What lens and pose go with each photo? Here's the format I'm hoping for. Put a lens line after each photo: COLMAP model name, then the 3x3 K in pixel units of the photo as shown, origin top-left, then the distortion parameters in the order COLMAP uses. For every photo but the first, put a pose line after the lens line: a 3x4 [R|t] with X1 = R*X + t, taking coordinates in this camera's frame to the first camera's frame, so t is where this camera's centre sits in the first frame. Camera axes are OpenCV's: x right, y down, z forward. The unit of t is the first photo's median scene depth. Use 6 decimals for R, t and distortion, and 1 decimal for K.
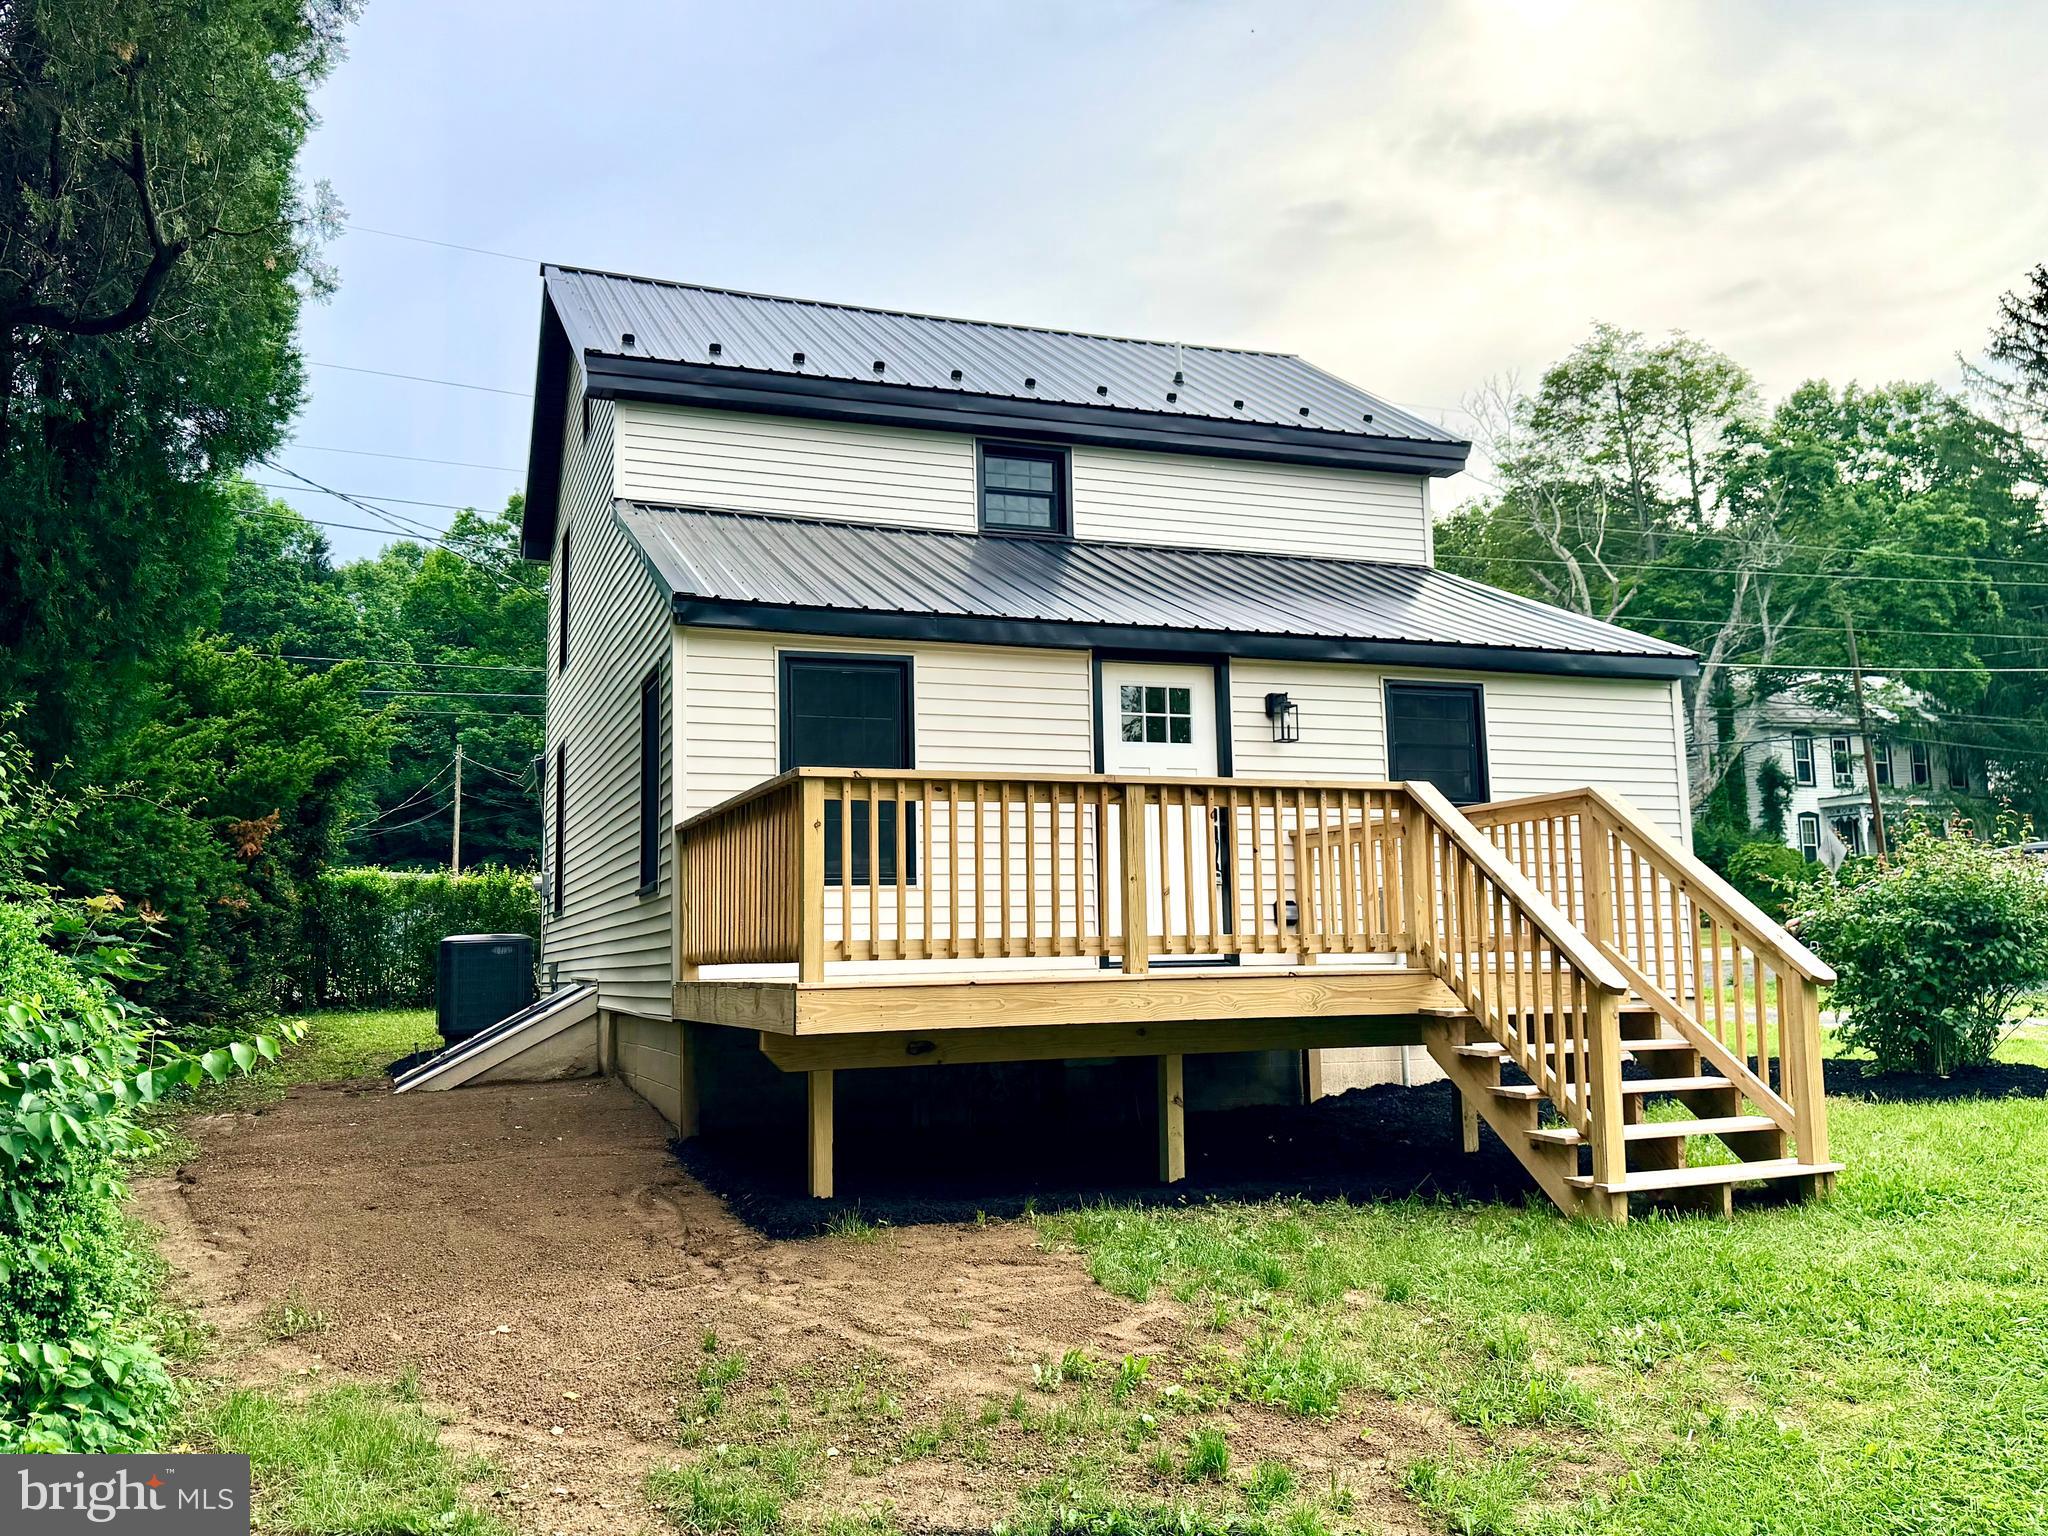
lens RADIAL K [[1673.9, 0, 1024.0], [0, 1673.9, 768.0], [0, 0, 1]] dist [0.041359, -0.003361]
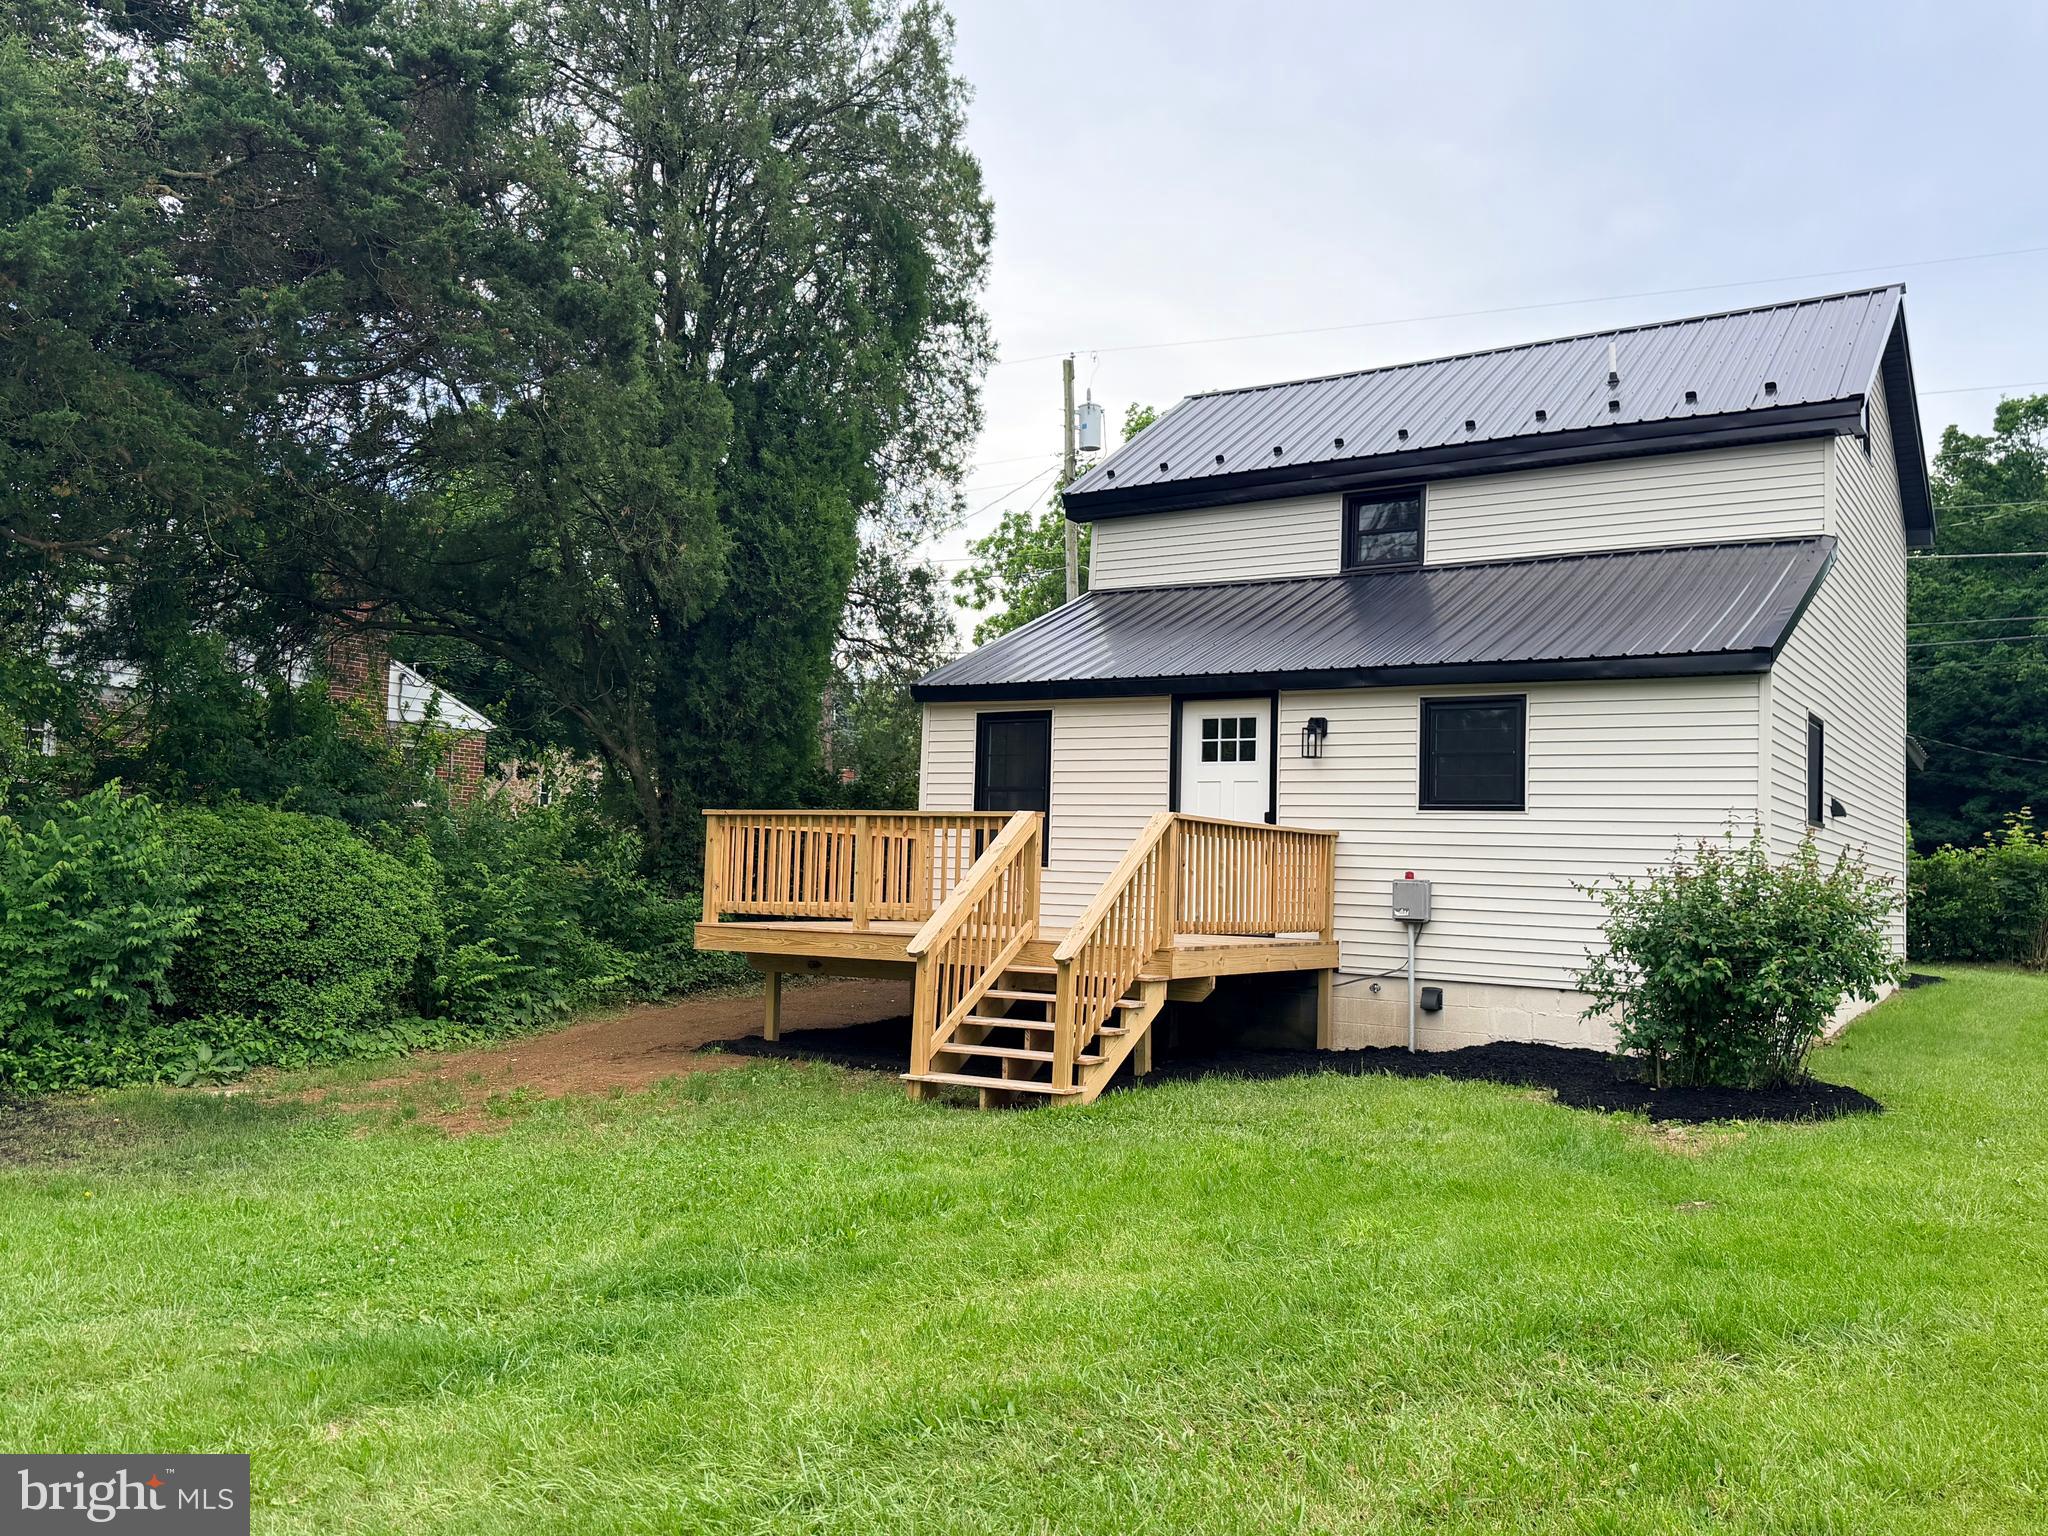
lens RADIAL K [[1715.8, 0, 1024.0], [0, 1715.8, 768.0], [0, 0, 1]] dist [0.006637, 0.000638]
pose [[0.592388, -0.015369, -0.805506, 0.852653], [0.048072, 0.998711, 0.016299, -0.031947], [0.804218, -0.048378, 0.592363, 0.075841]]
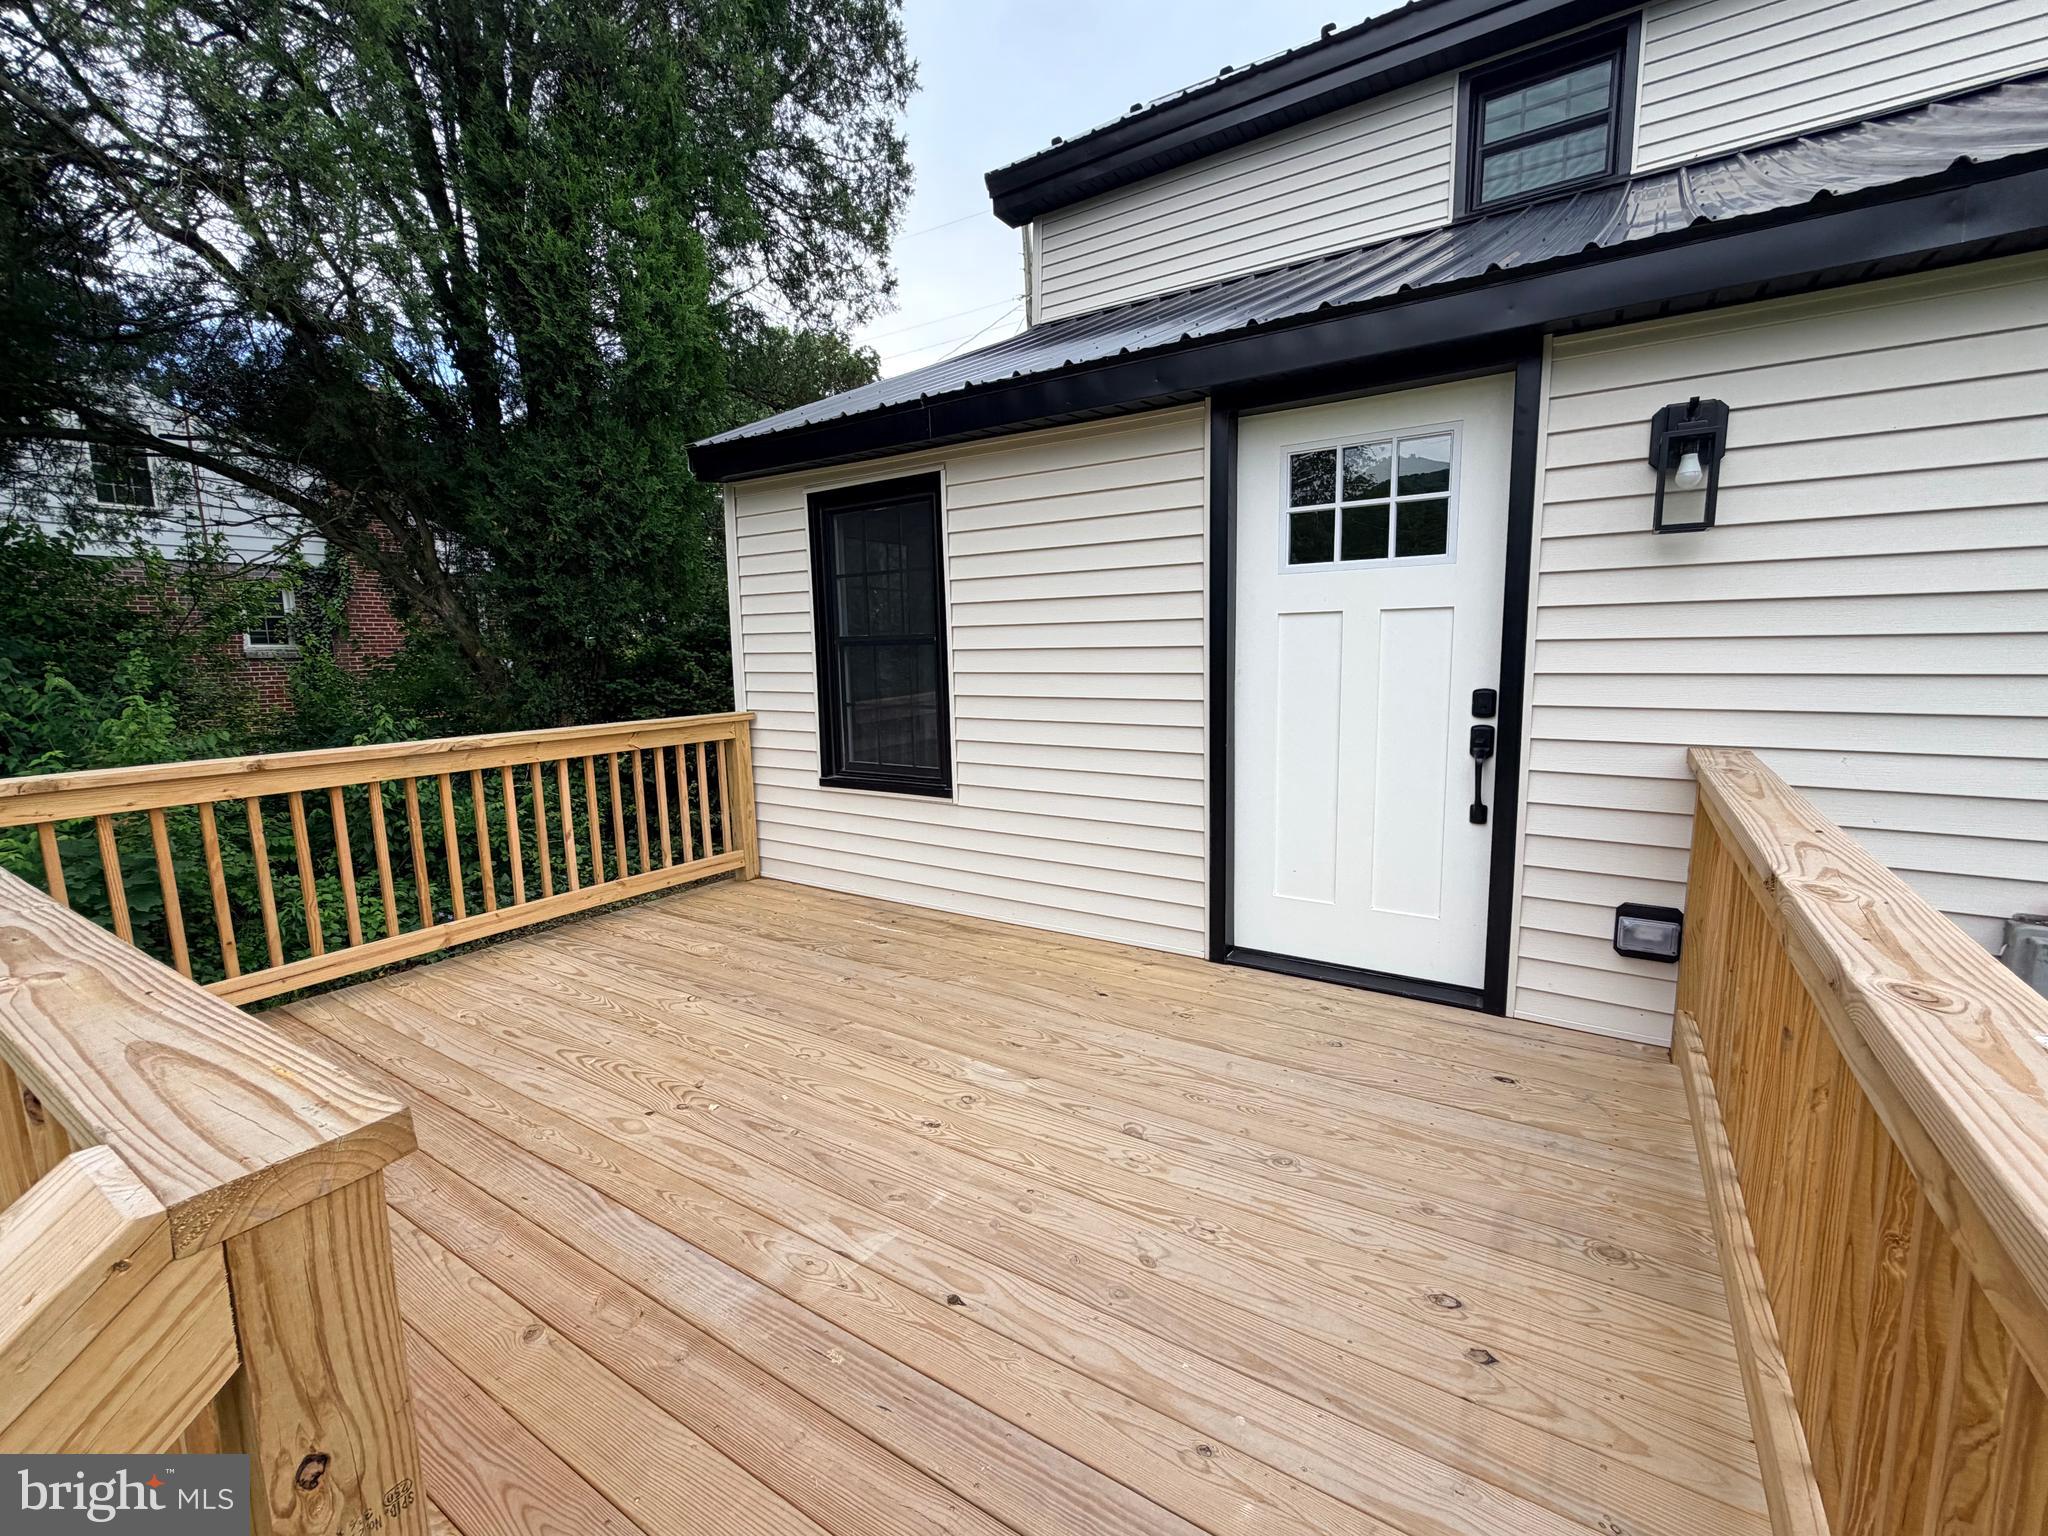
lens RADIAL K [[868.9, 0, 1029.1], [0, 868.9, 763.6], [0, 0, 1]] dist [-0.000691, -0.000051]
pose [[0.584296, 0.120678, -0.802518, 0.194758], [0.103619, 0.969694, 0.221260, -0.019487], [0.804898, -0.212437, 0.554084, 0.617282]]
